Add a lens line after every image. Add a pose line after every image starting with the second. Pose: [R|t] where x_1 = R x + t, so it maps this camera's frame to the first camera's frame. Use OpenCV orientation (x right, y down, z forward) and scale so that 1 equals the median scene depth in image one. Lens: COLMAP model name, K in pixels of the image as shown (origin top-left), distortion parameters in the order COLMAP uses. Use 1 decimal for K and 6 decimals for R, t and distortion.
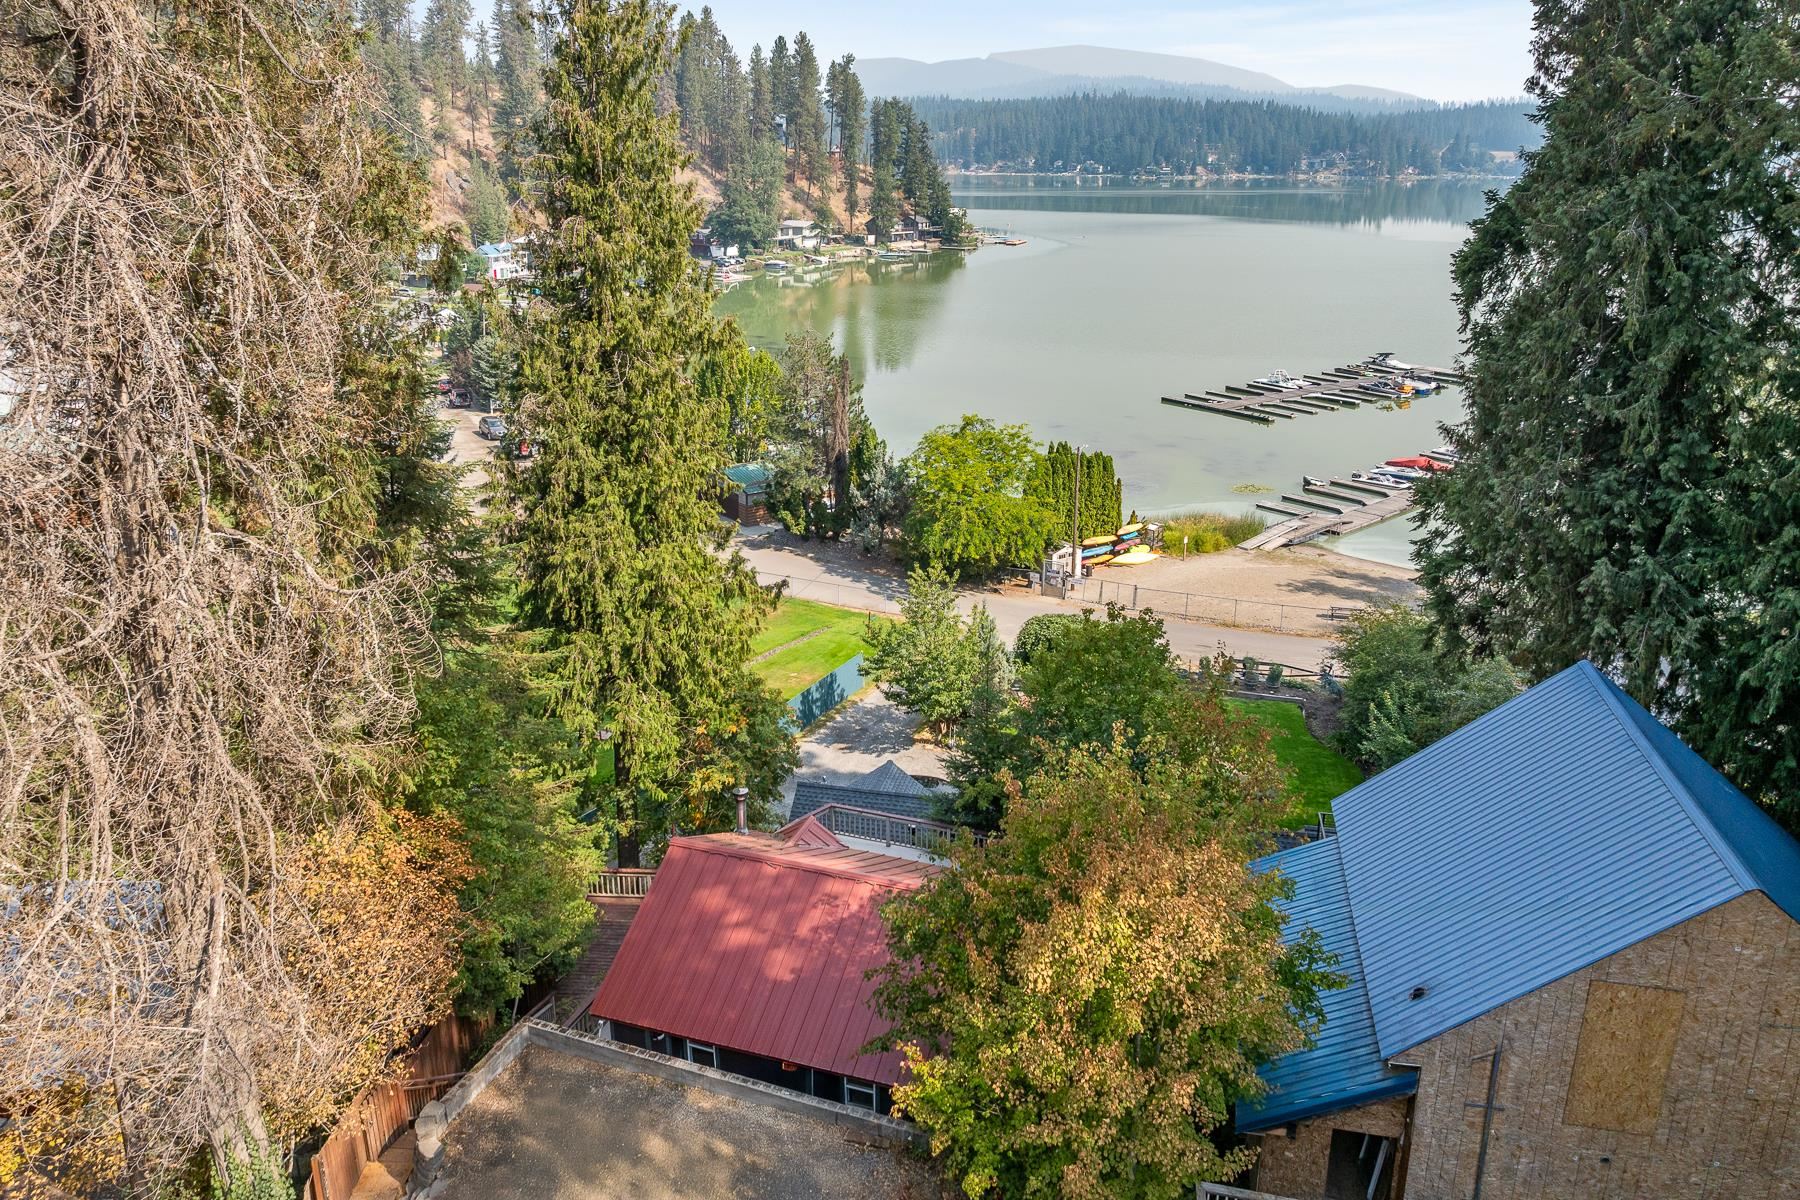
lens RADIAL K [[1253.6, 0, 908.6], [0, 1253.6, 516.4], [0, 0, 1]] dist [-0.030580, 0.007779]
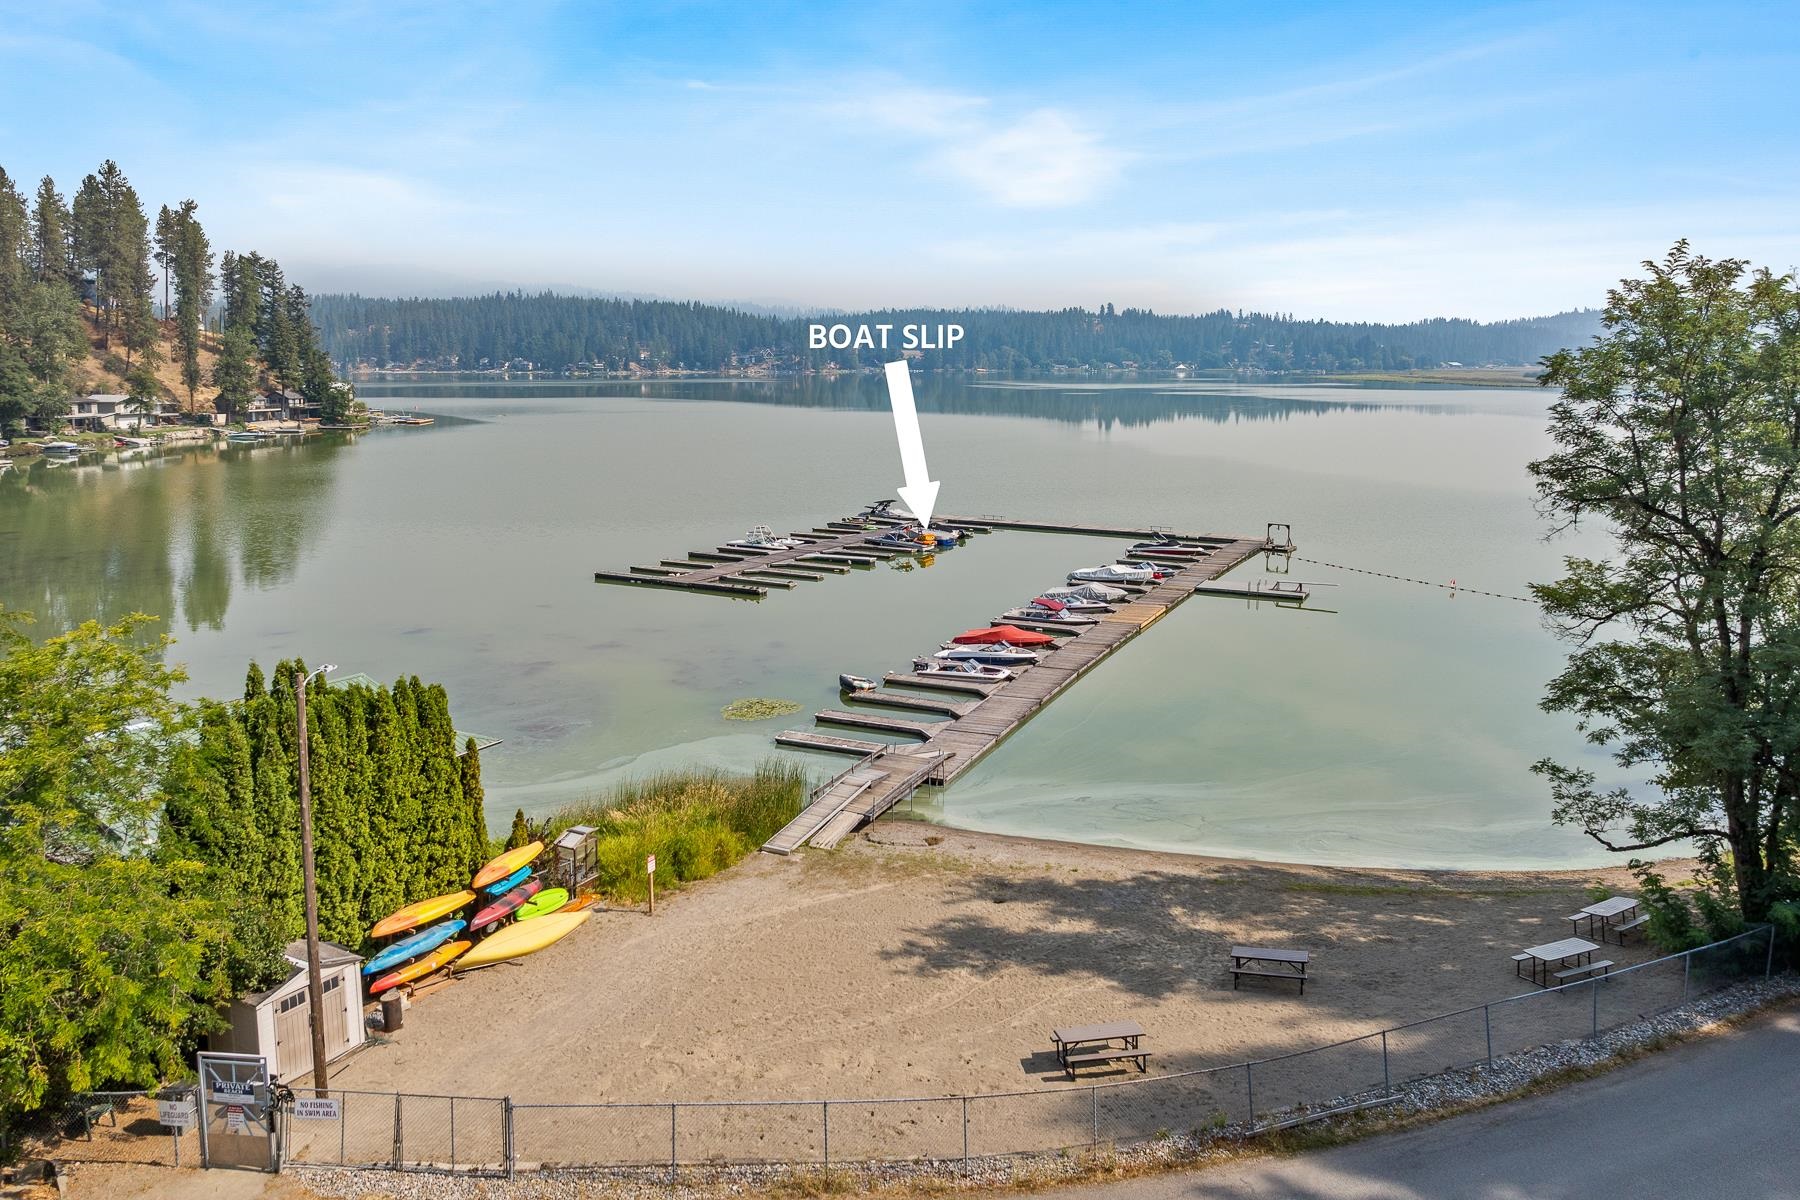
lens RADIAL K [[1253.6, 0, 908.6], [0, 1253.6, 516.4], [0, 0, 1]] dist [-0.030580, 0.007779]
pose [[0.906512, -0.051346, 0.419045, 0.032363], [0.117140, 0.984195, -0.132812, -0.007599], [-0.405602, 0.169483, 0.898199, 0.141598]]
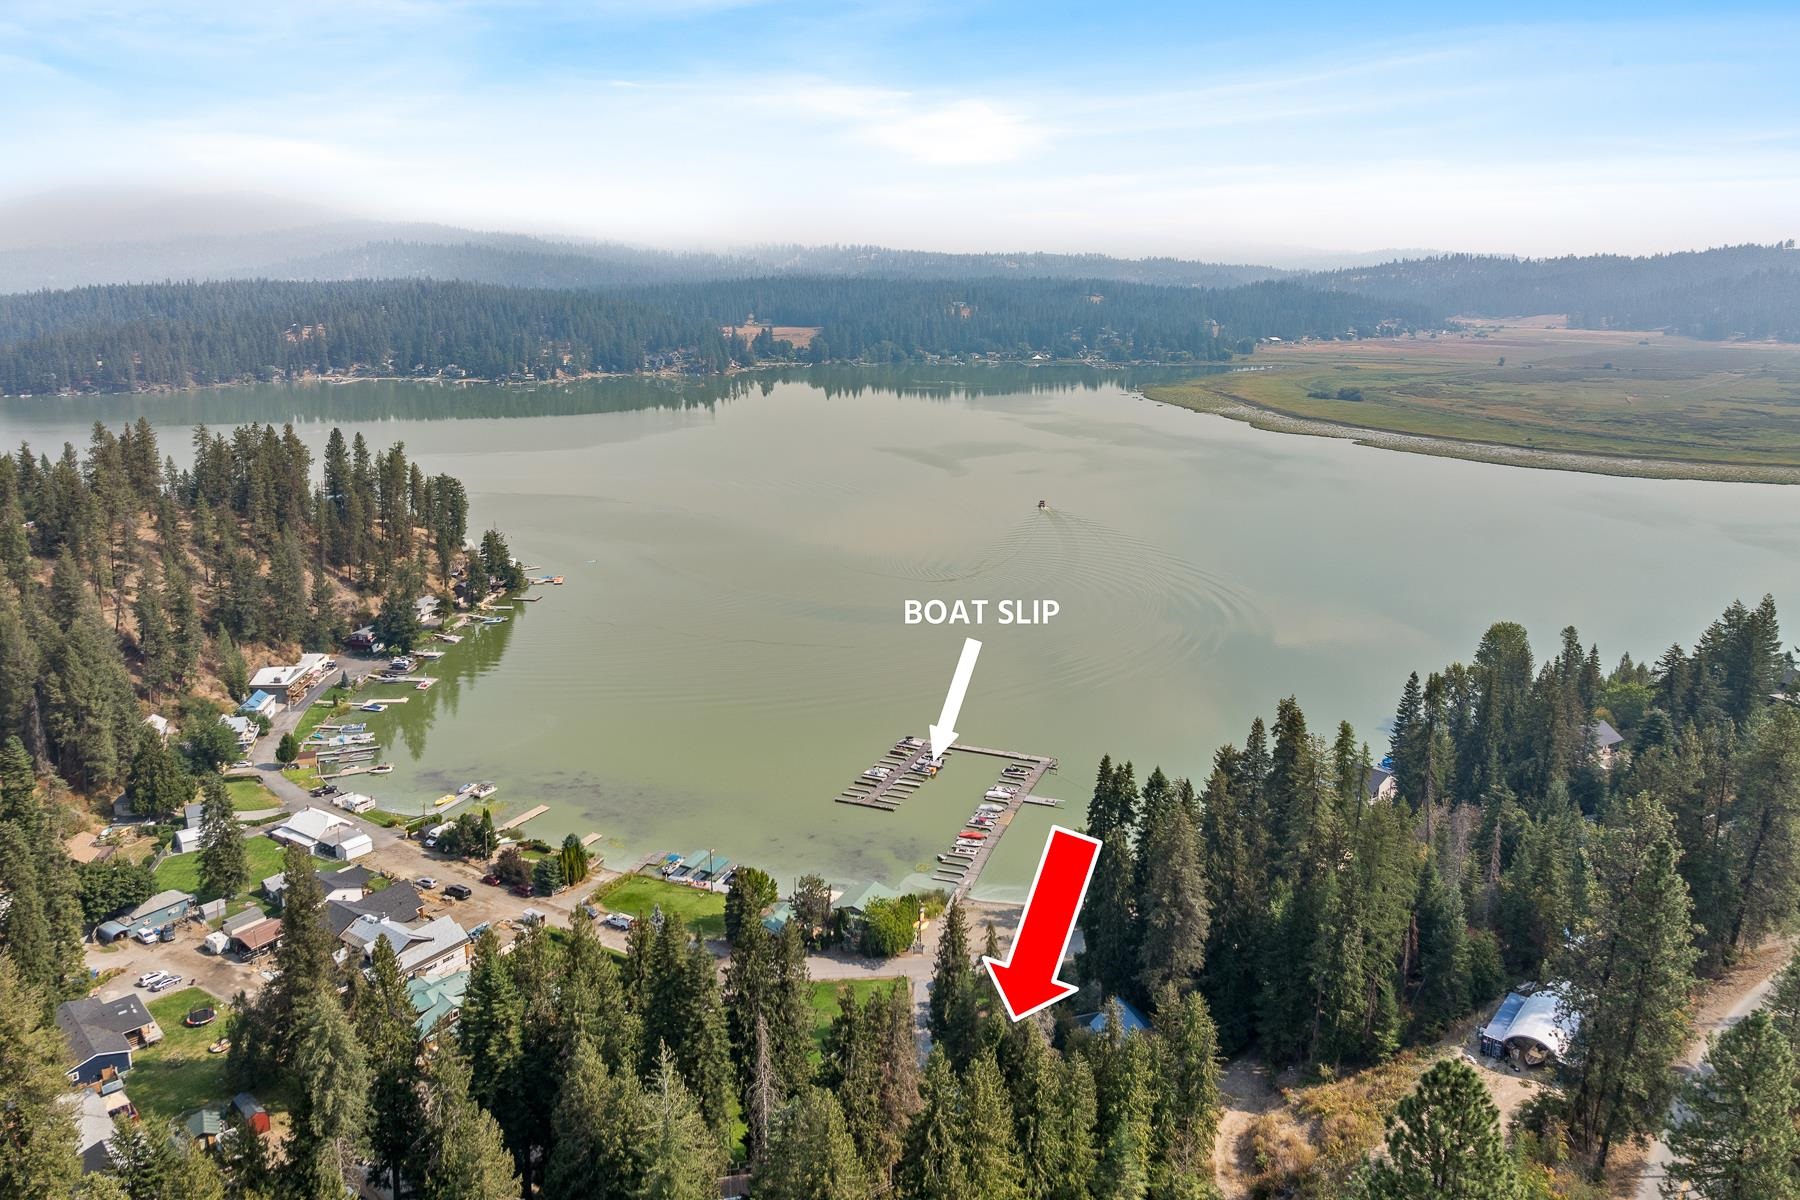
lens RADIAL K [[1253.6, 0, 908.6], [0, 1253.6, 516.4], [0, 0, 1]] dist [-0.030580, 0.007779]
pose [[0.855116, -0.098866, 0.508923, -0.296613], [0.143560, 0.988418, -0.049201, -0.184479], [-0.498164, 0.115133, 0.859405, -0.377892]]
